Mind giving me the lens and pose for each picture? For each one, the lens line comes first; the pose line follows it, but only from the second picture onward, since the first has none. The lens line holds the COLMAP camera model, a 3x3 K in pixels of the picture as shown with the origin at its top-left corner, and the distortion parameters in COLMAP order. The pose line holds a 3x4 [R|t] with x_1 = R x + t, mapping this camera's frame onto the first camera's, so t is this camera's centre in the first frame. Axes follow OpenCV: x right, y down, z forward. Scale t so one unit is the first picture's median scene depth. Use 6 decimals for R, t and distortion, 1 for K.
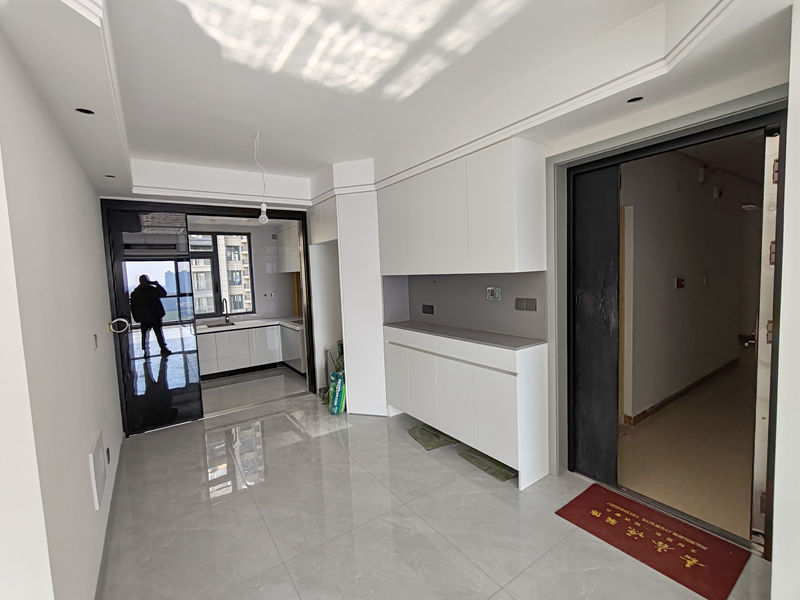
lens RADIAL K [[357.7, 0, 400.0], [0, 357.7, 300.0], [0, 0, 1]] dist [-0.005010, 0.000046]
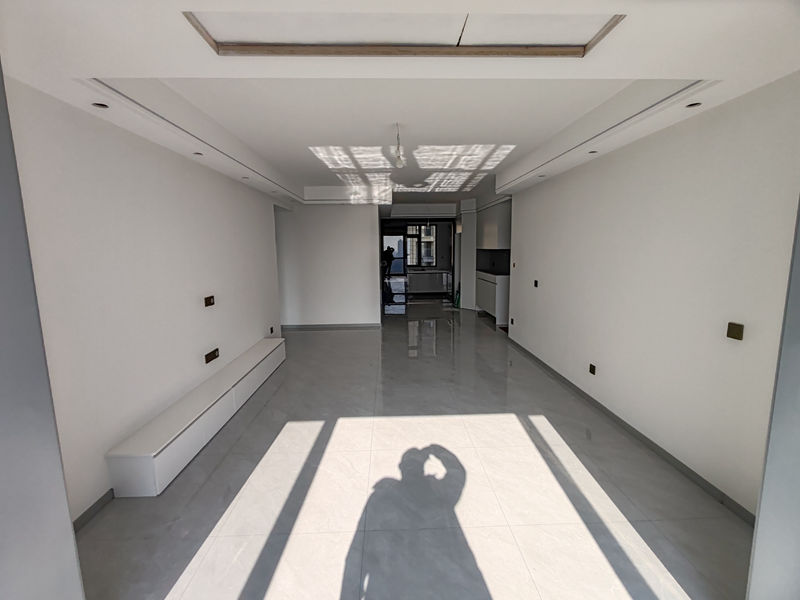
lens RADIAL K [[357.7, 0, 400.0], [0, 357.7, 300.0], [0, 0, 1]] dist [-0.005010, 0.000046]
pose [[0.842648, 0.110077, -0.527094, 1.256971], [-0.067528, 0.992757, 0.099369, 0.100193], [0.534214, -0.048140, 0.843977, -1.981870]]
